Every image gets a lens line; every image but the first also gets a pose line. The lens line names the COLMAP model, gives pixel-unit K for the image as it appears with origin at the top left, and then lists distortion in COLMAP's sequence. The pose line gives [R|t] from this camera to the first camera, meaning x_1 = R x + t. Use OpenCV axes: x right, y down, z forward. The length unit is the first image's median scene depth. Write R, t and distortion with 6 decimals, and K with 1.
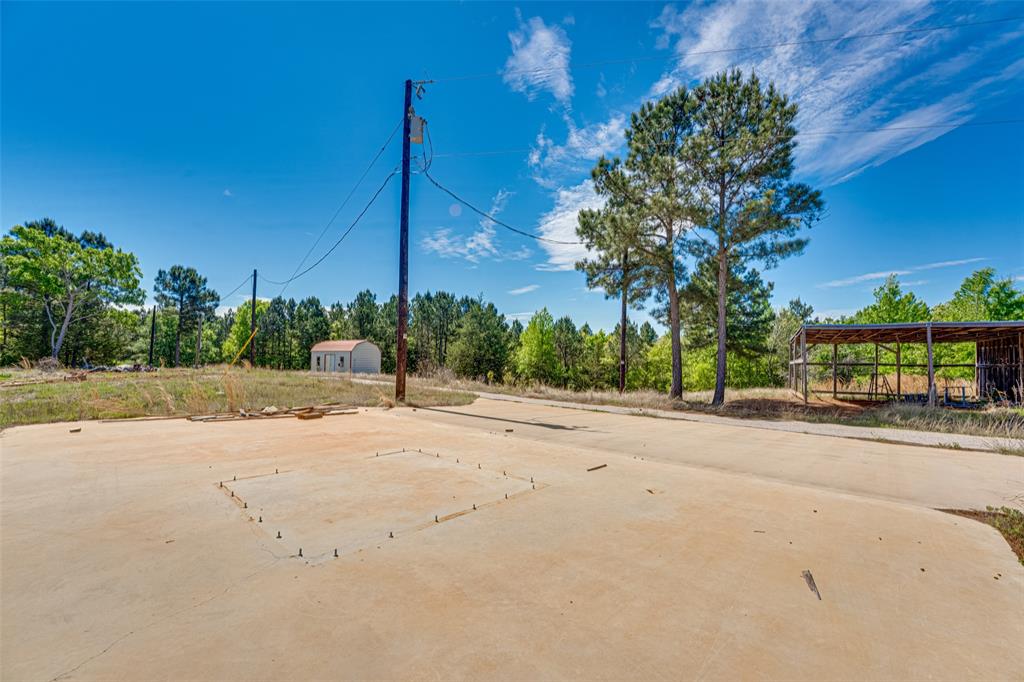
lens RADIAL K [[415.9, 0, 506.9], [0, 415.9, 338.4], [0, 0, 1]] dist [-0.018140, 0.000190]
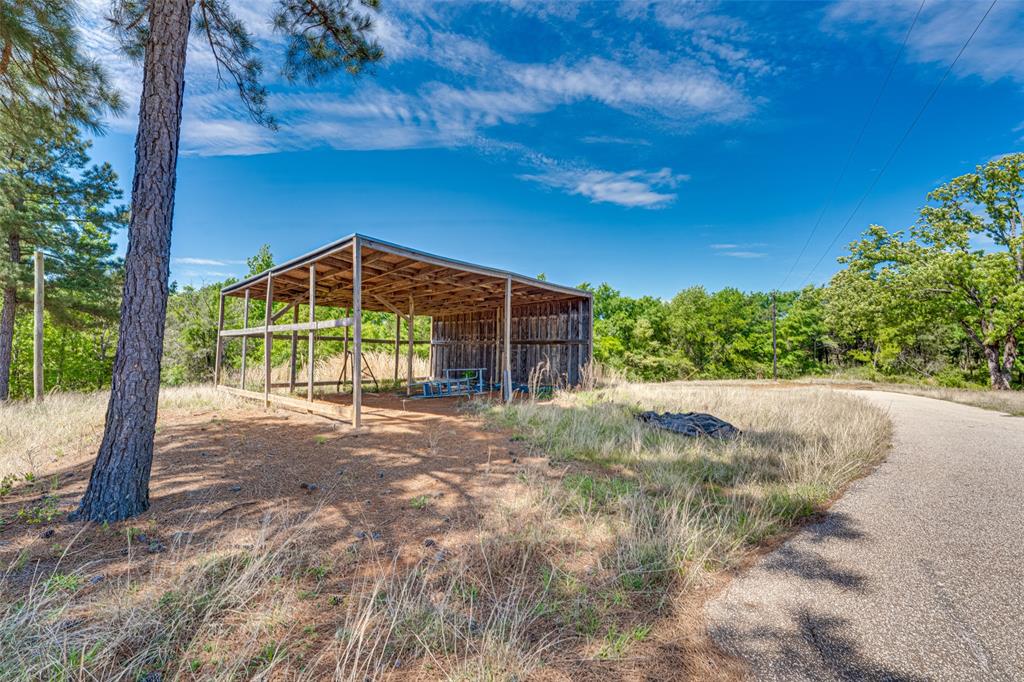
lens RADIAL K [[415.9, 0, 506.9], [0, 415.9, 338.4], [0, 0, 1]] dist [-0.018140, 0.000190]
pose [[0.169173, 0.024776, 0.985275, 0.246404], [-0.068233, 0.997580, -0.013370, 0.048583], [-0.983222, -0.064966, 0.170455, 0.565406]]
